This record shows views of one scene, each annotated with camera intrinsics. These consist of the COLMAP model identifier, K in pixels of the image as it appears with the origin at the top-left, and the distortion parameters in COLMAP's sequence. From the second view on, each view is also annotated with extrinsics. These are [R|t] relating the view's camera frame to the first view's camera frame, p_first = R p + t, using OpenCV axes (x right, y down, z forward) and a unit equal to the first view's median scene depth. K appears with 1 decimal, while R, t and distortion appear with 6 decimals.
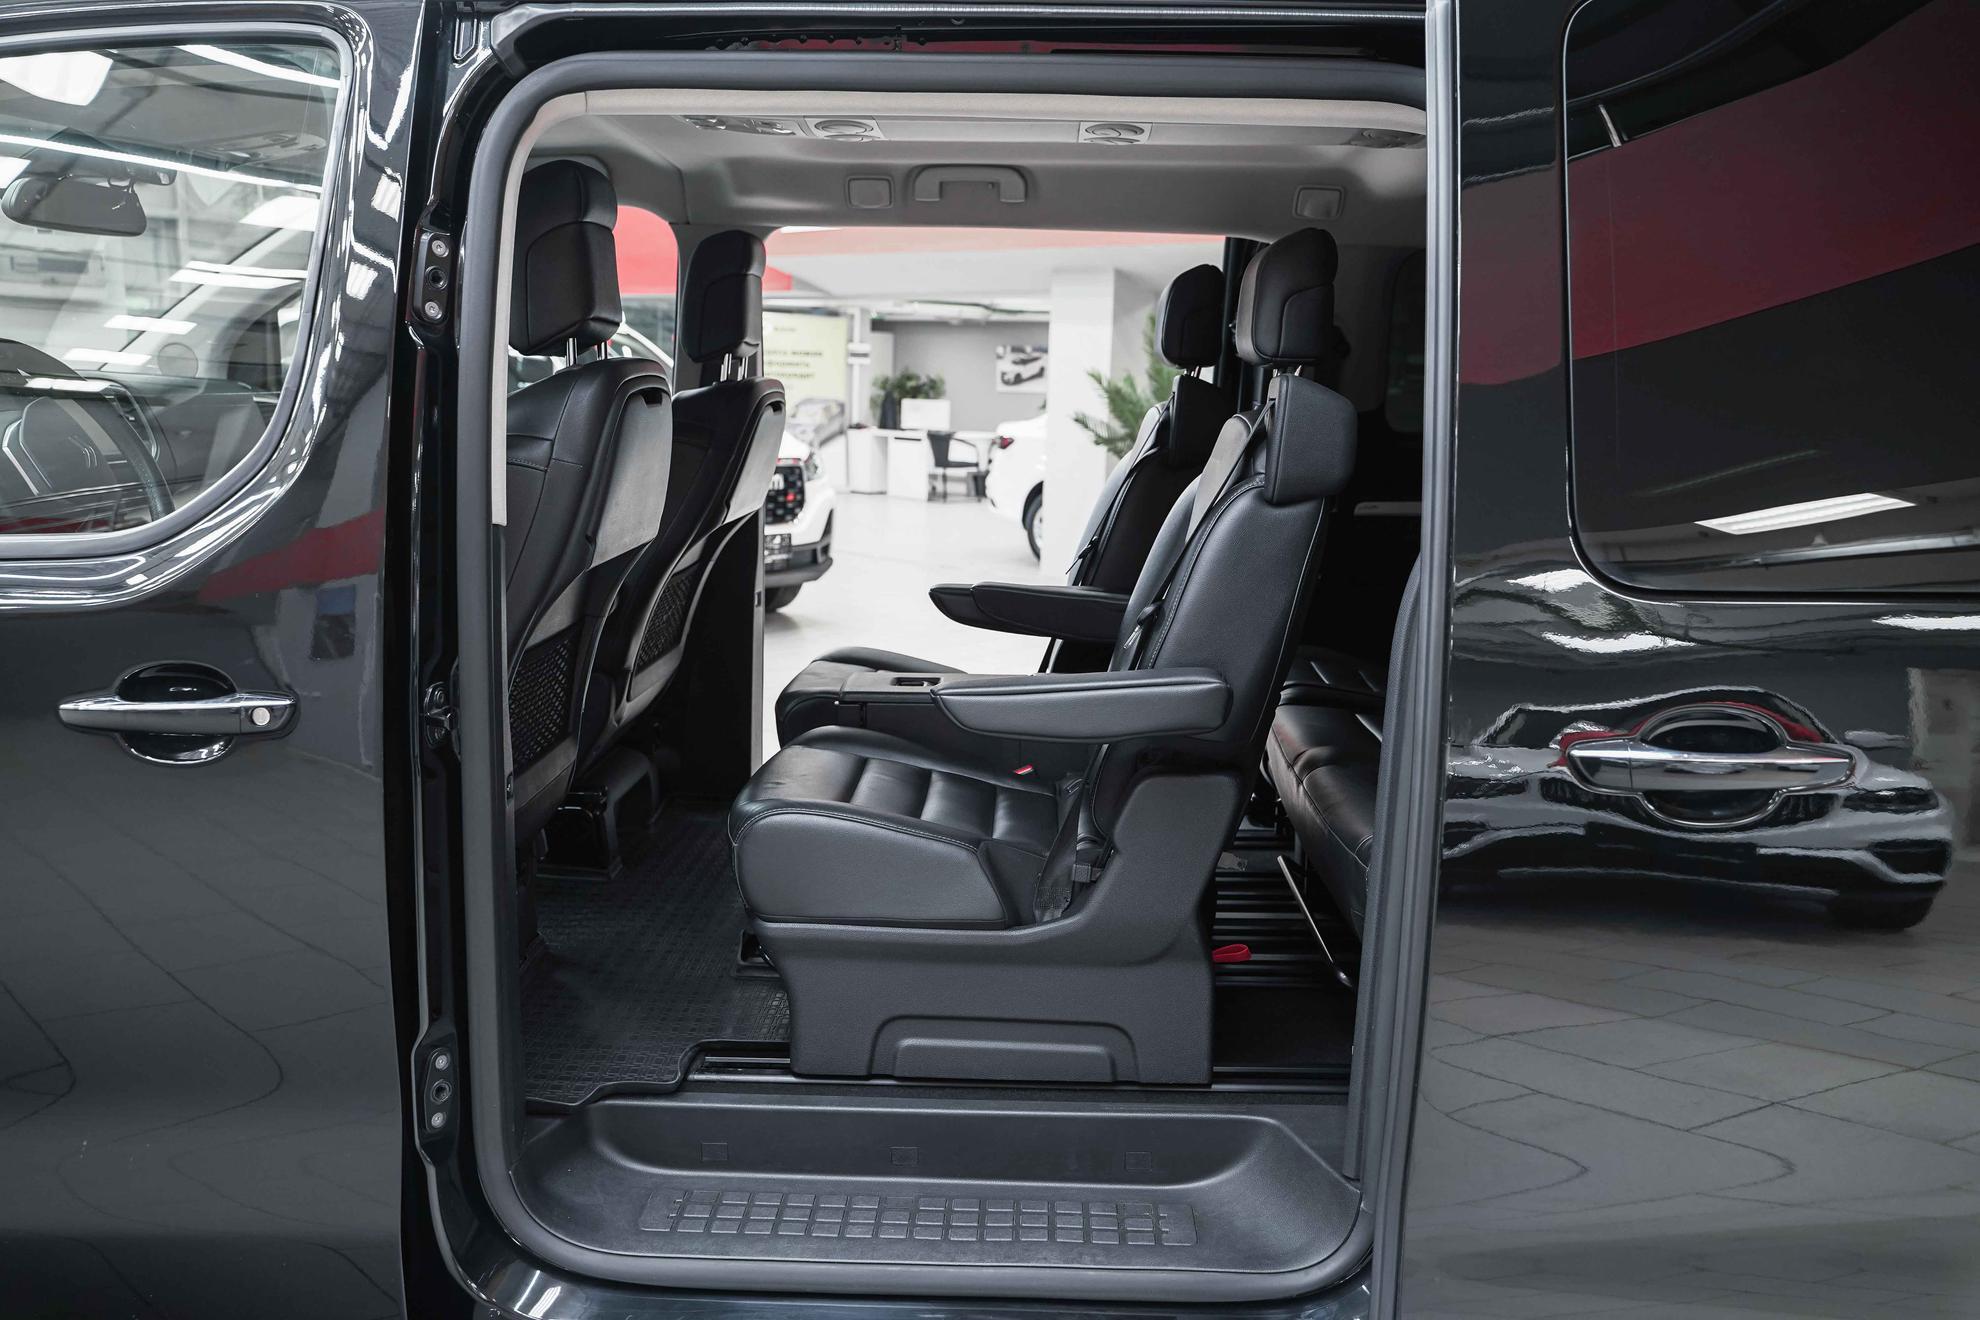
lens RADIAL K [[1576.0, 0, 952.9], [0, 1576.0, 646.1], [0, 0, 1]] dist [-0.024883, 0.007018]
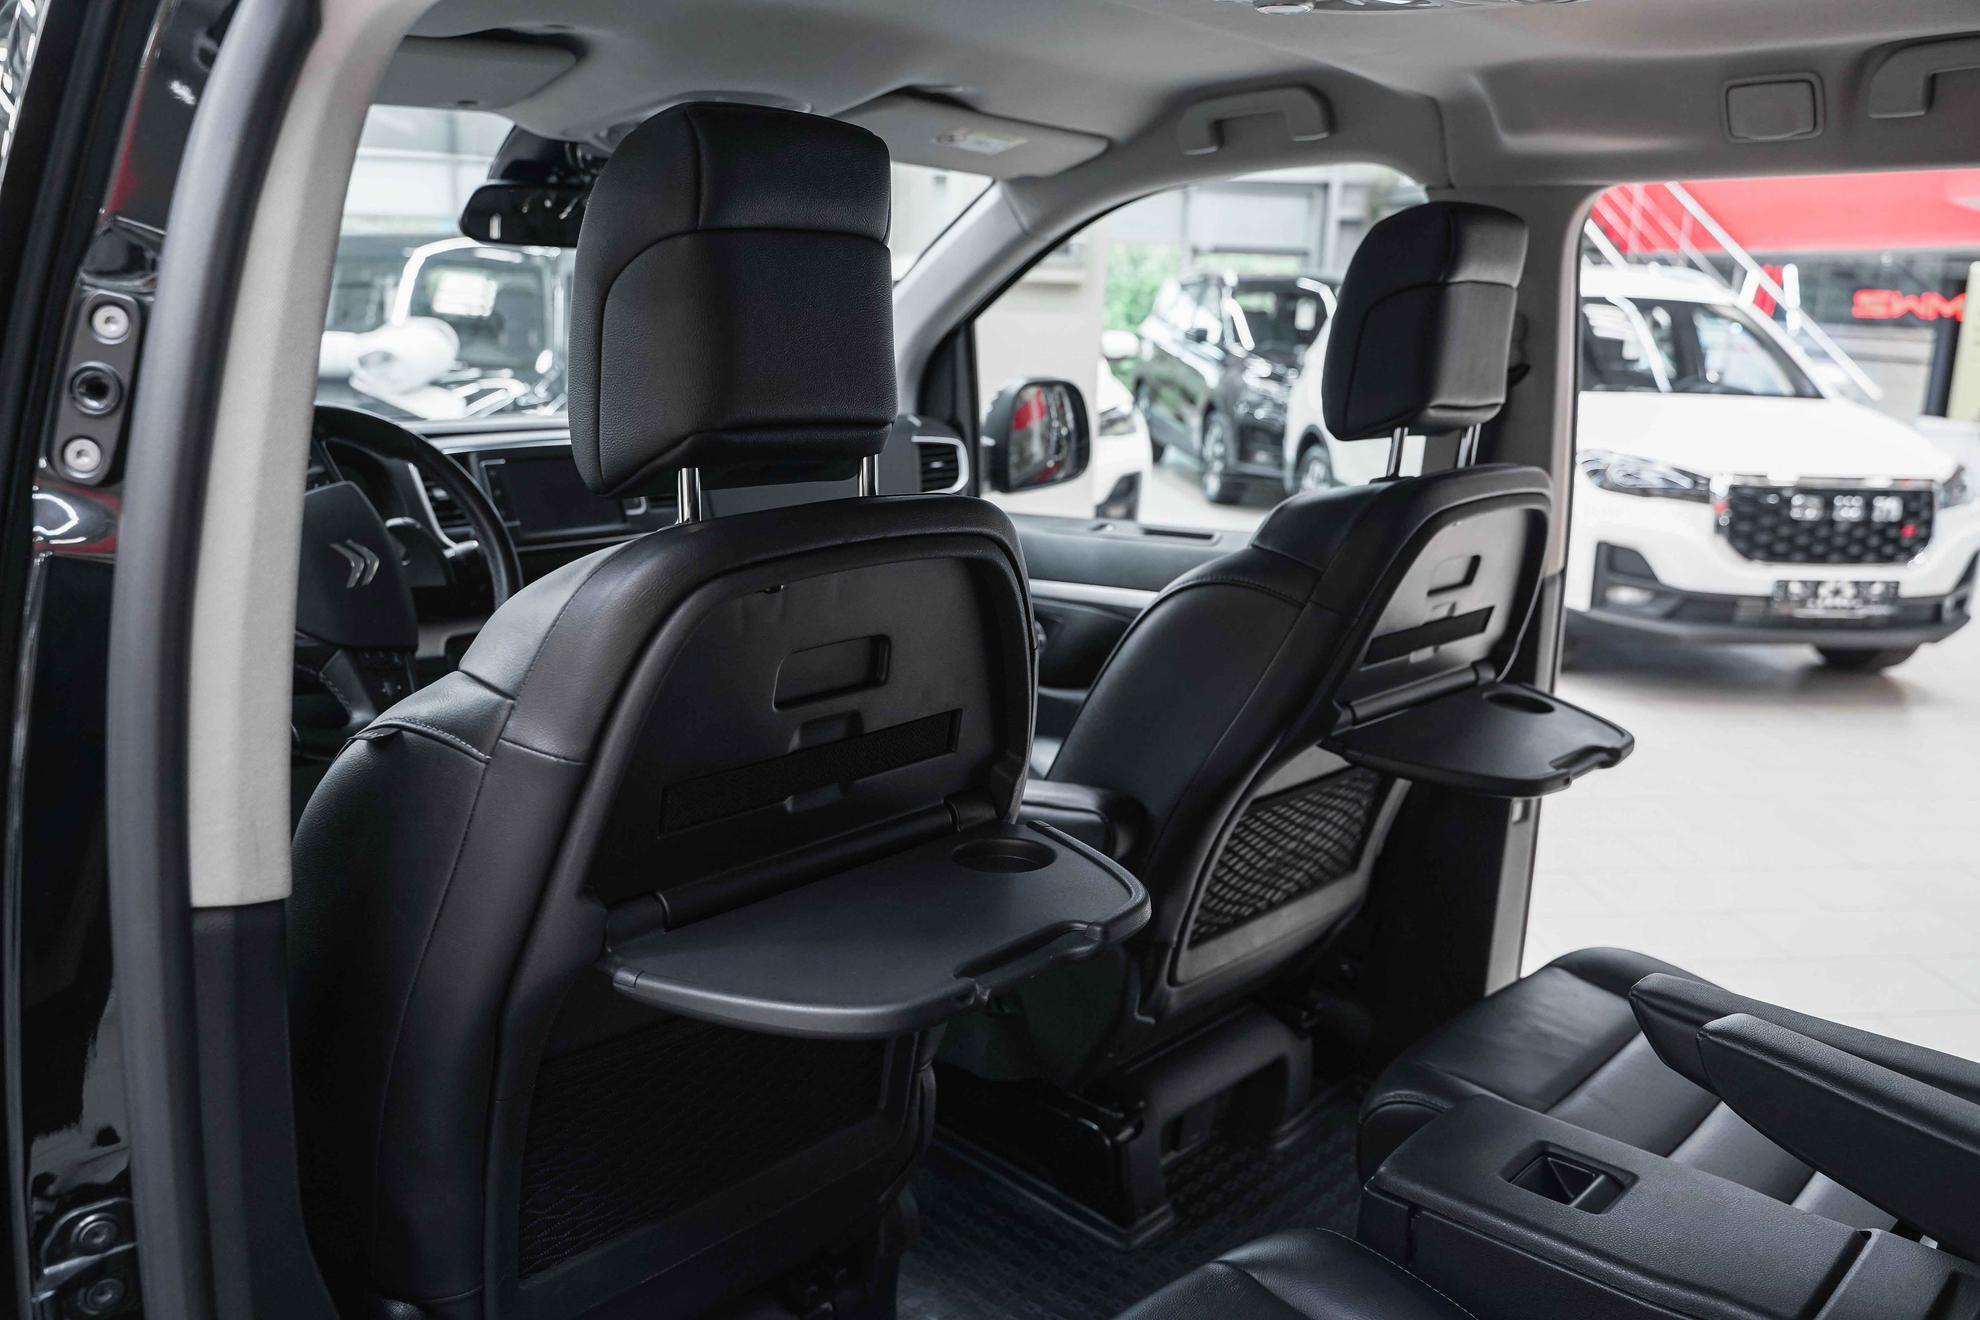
lens RADIAL K [[1576.0, 0, 952.9], [0, 1576.0, 646.1], [0, 0, 1]] dist [-0.024883, 0.007018]
pose [[0.758236, 0.130907, -0.638703, 0.032368], [-0.112966, 0.991197, 0.069046, -0.040956], [0.642119, 0.019798, 0.766350, 0.150838]]
